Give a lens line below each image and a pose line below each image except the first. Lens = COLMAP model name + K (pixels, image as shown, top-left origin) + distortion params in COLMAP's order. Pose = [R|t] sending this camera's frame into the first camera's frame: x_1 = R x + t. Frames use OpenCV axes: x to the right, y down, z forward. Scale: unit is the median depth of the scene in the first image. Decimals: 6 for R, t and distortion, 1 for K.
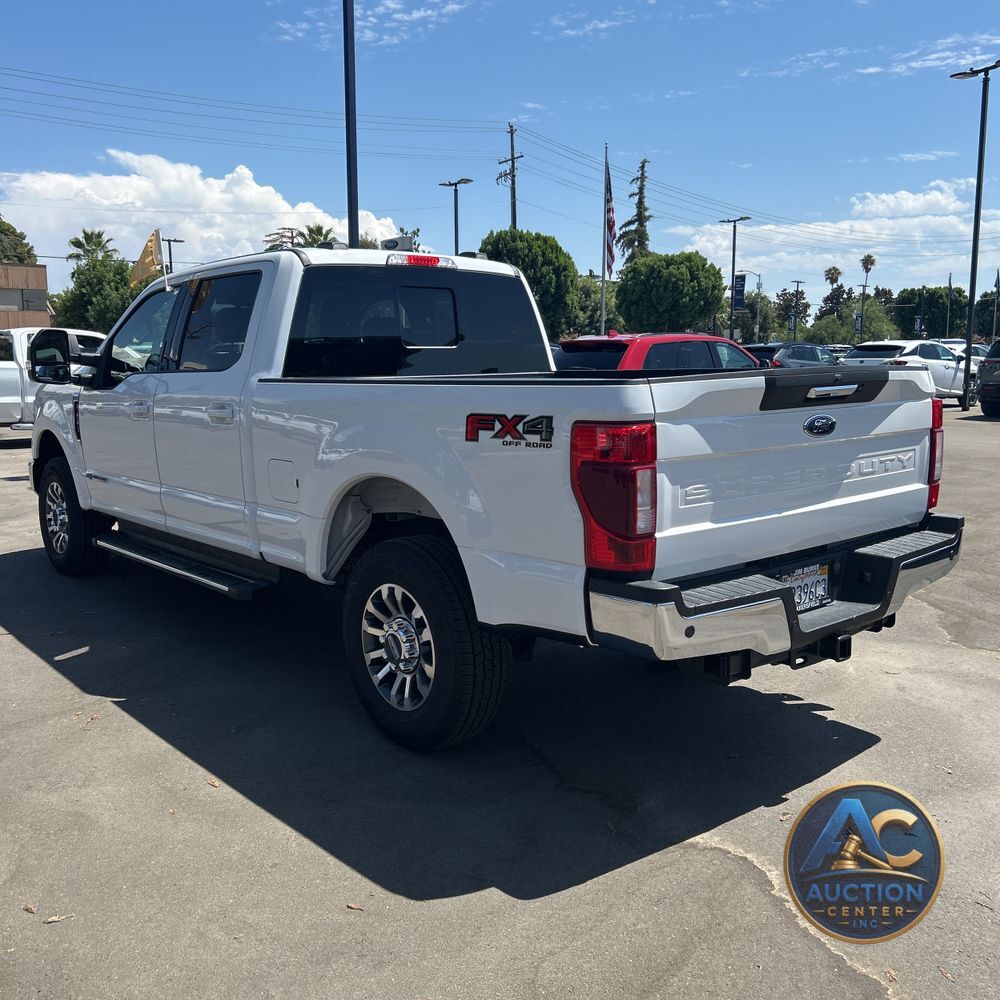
lens RADIAL K [[1008.4, 0, 498.8], [0, 1008.4, 520.5], [0, 0, 1]] dist [0.021614, -0.019516]
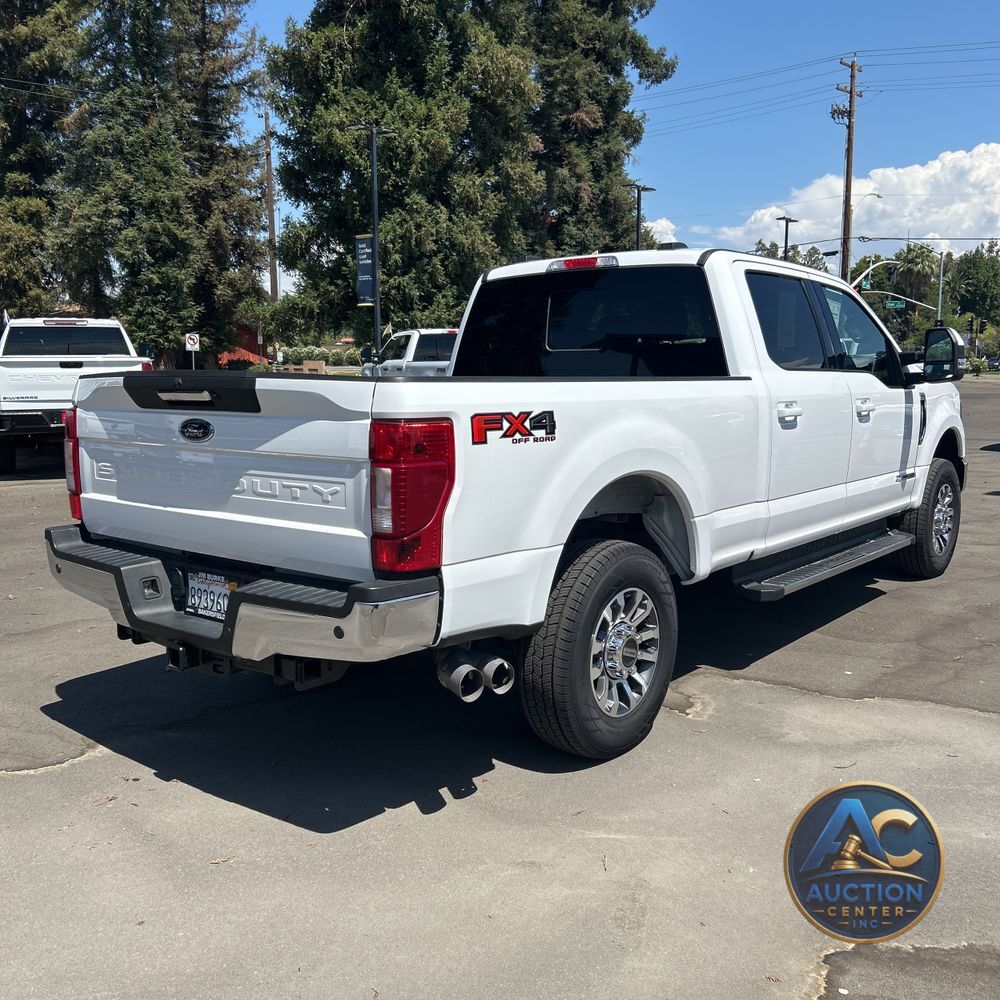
lens RADIAL K [[1018.8, 0, 508.4], [0, 1018.8, 504.3], [0, 0, 1]] dist [0.026025, -0.014096]
pose [[0.189344, 0.142802, -0.971471, 0.088777], [-0.160403, 0.980576, 0.112877, -0.012101], [0.968721, 0.134454, 0.208572, 0.071689]]
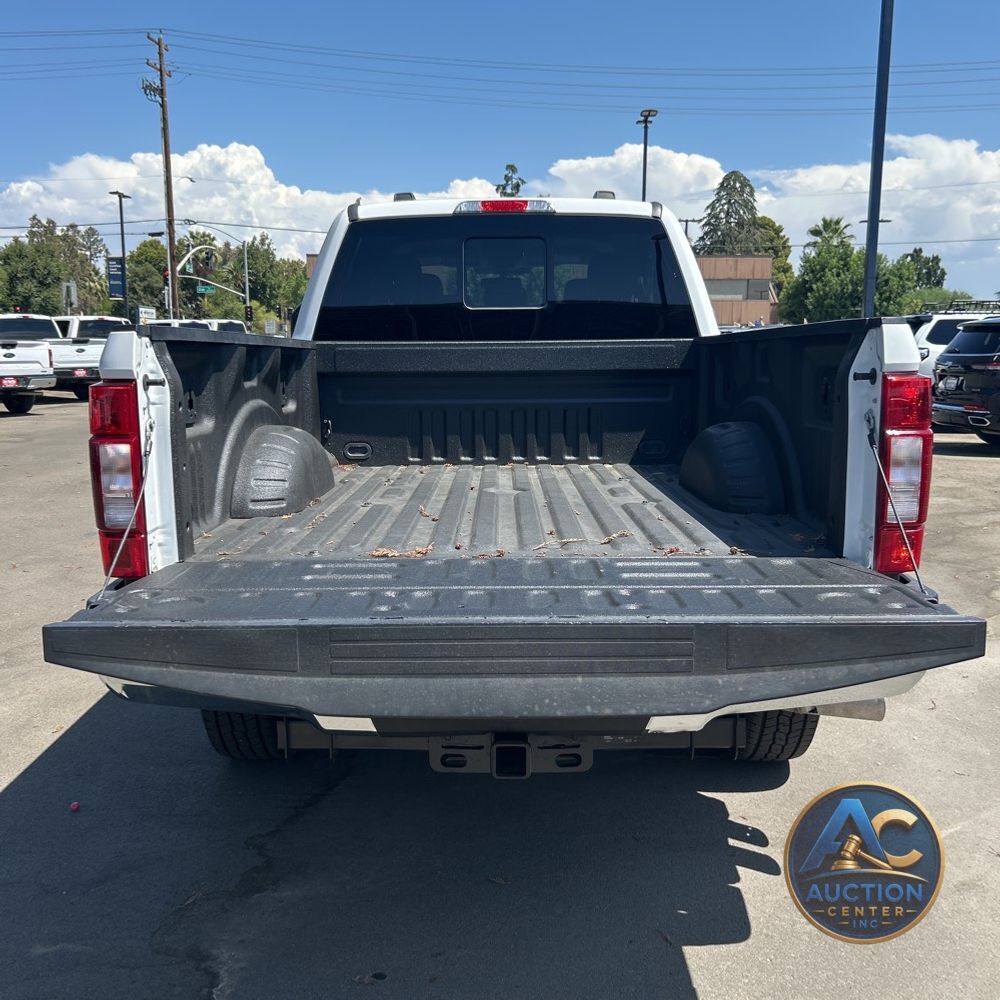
lens RADIAL K [[1019.6, 0, 503.6], [0, 1019.6, 503.0], [0, 0, 1]] dist [0.024853, -0.015267]
pose [[0.755909, 0.104024, -0.646360, 0.048442], [-0.108743, 0.993531, 0.032723, -0.003528], [0.645582, 0.045551, 0.762331, 0.033170]]
